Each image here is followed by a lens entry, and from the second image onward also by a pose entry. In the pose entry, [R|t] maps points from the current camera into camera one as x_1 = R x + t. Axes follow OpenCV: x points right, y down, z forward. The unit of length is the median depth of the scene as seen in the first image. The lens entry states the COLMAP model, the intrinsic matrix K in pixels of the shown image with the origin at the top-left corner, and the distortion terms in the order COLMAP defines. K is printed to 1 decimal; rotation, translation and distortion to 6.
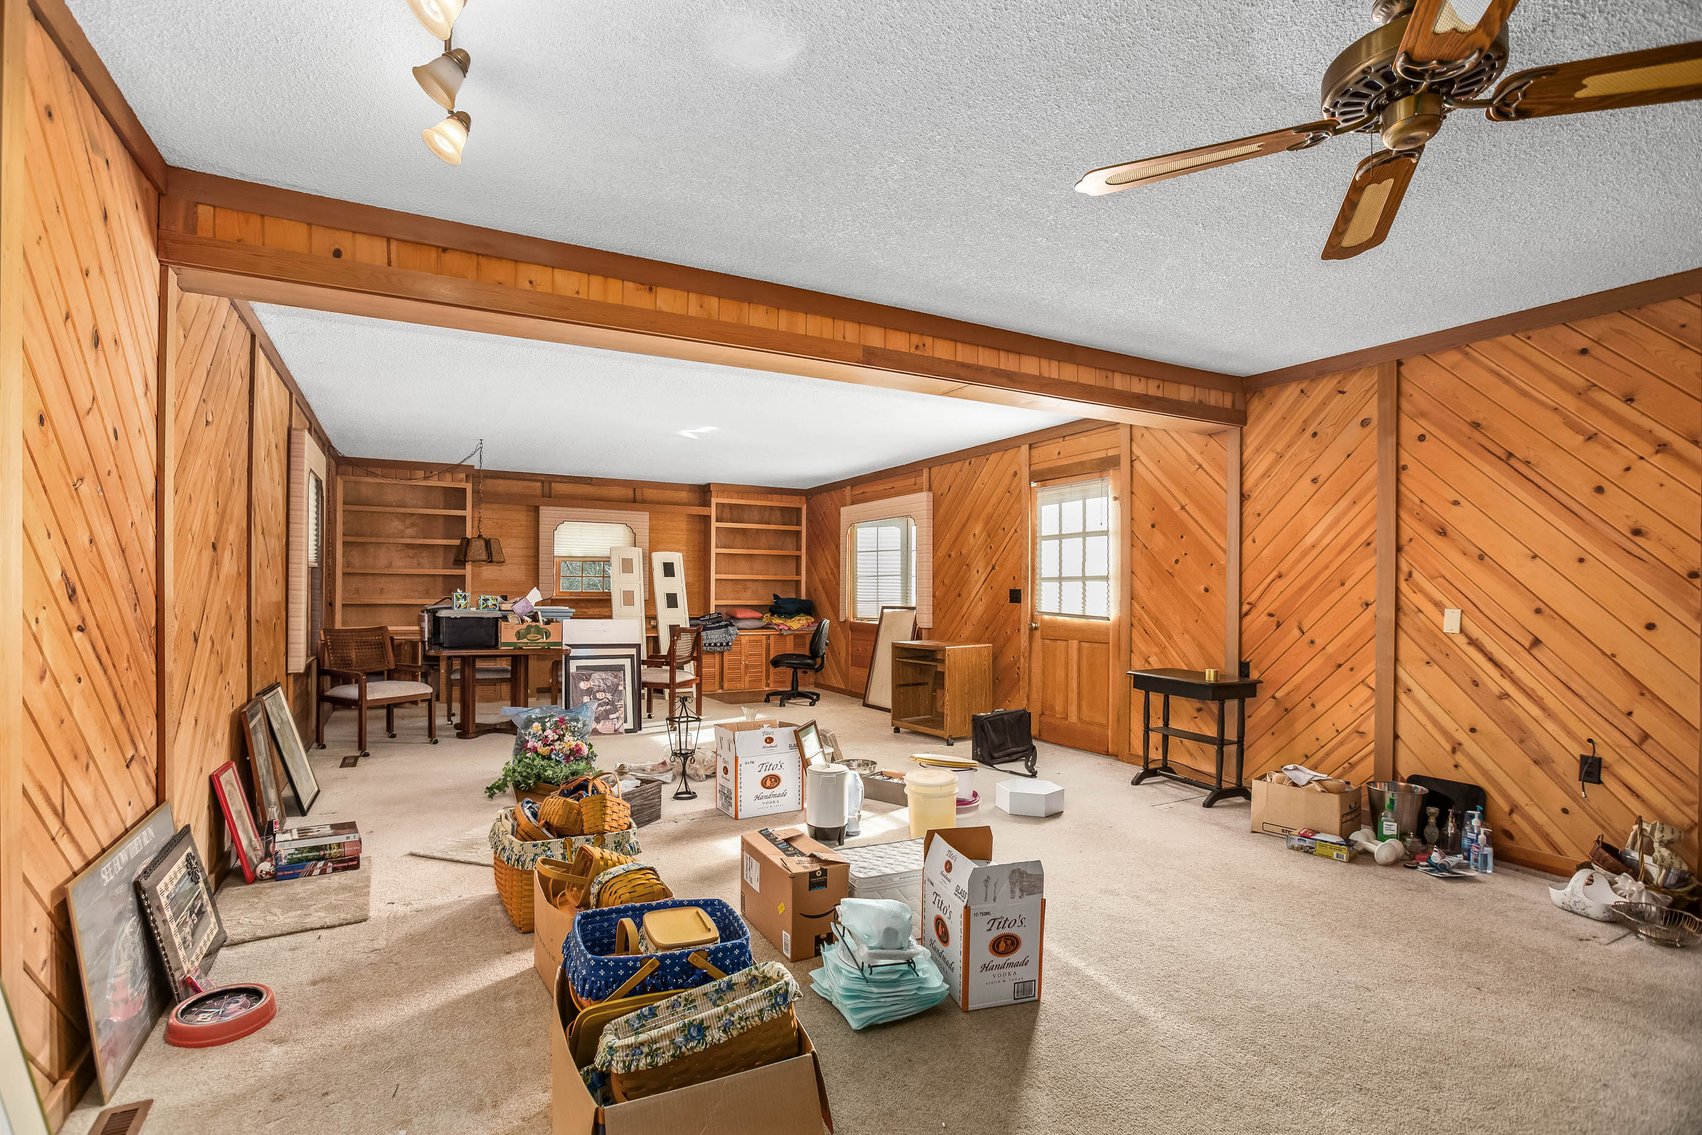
lens RADIAL K [[804.3, 0, 856.0], [0, 804.3, 578.5], [0, 0, 1]] dist [-0.022599, 0.000457]
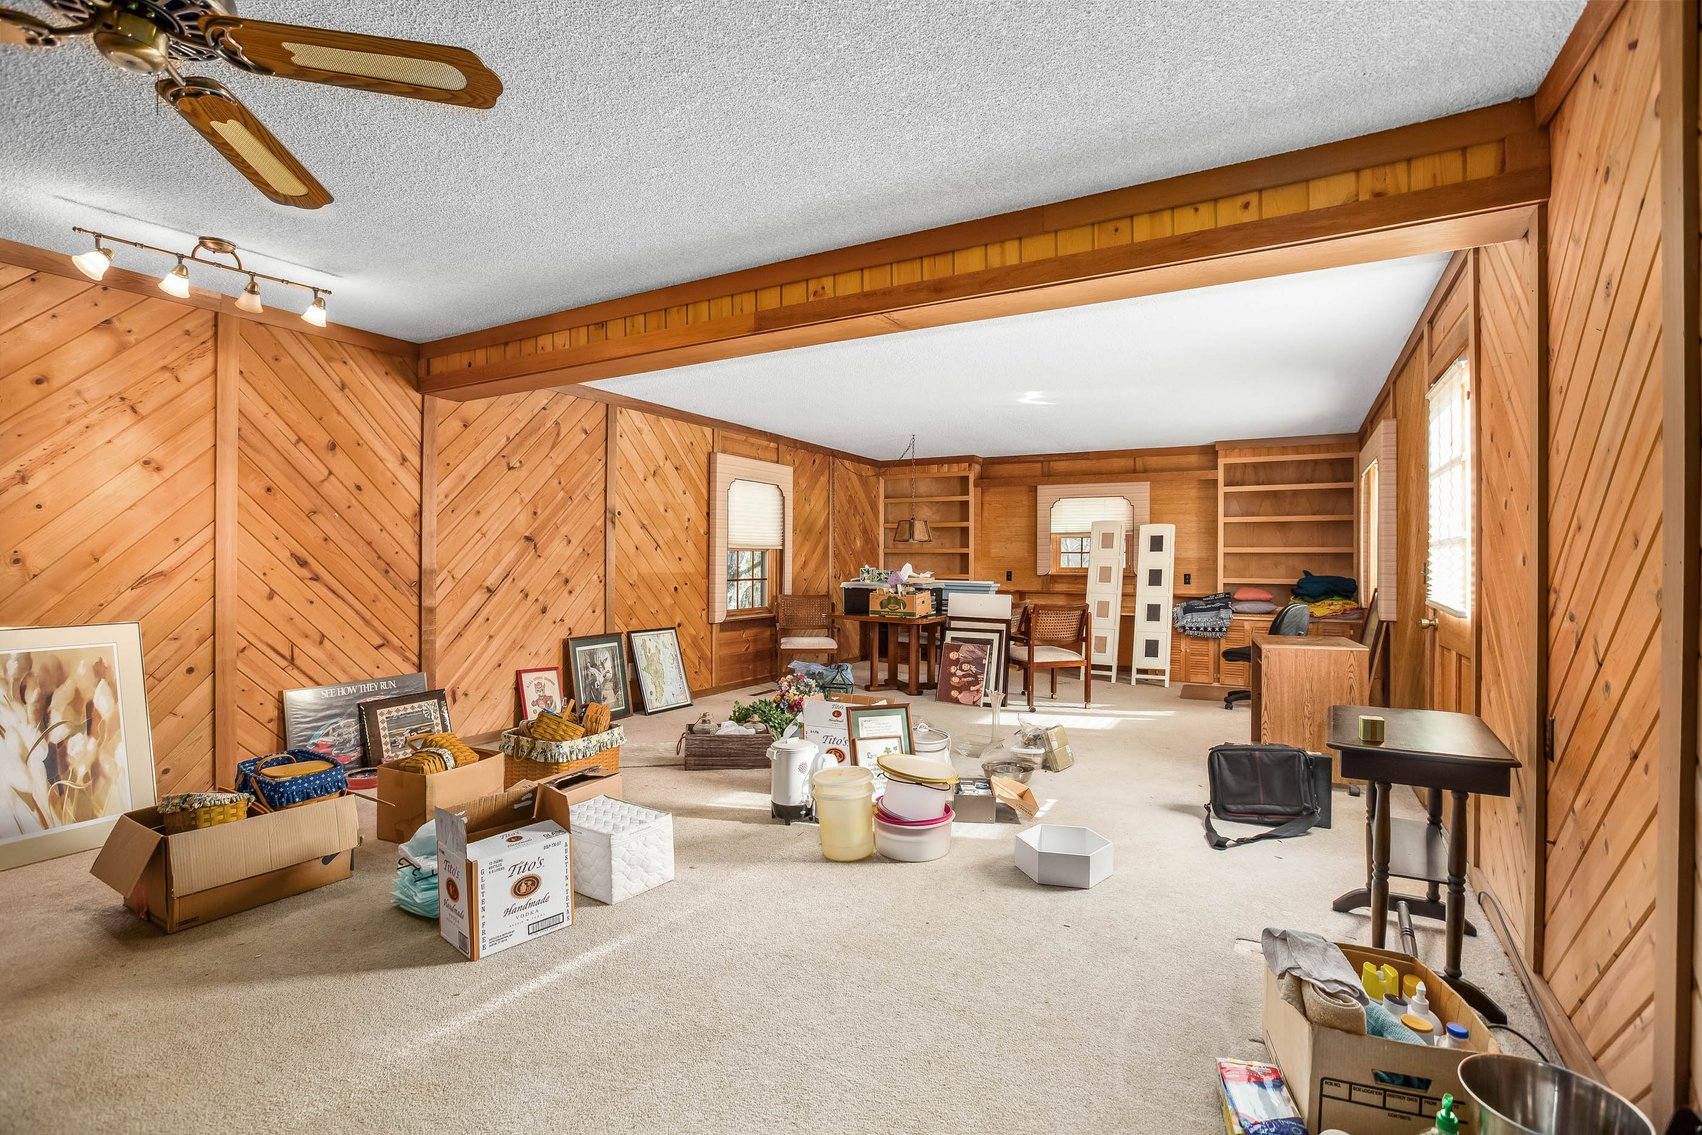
lens RADIAL K [[804.3, 0, 858.5], [0, 804.3, 566.5], [0, 0, 1]] dist [-0.022599, 0.000457]
pose [[0.552650, -0.001473, -0.833412, 0.343154], [0.010870, 0.999926, 0.005442, 0.006435], [0.833342, -0.012067, 0.552625, 0.223158]]
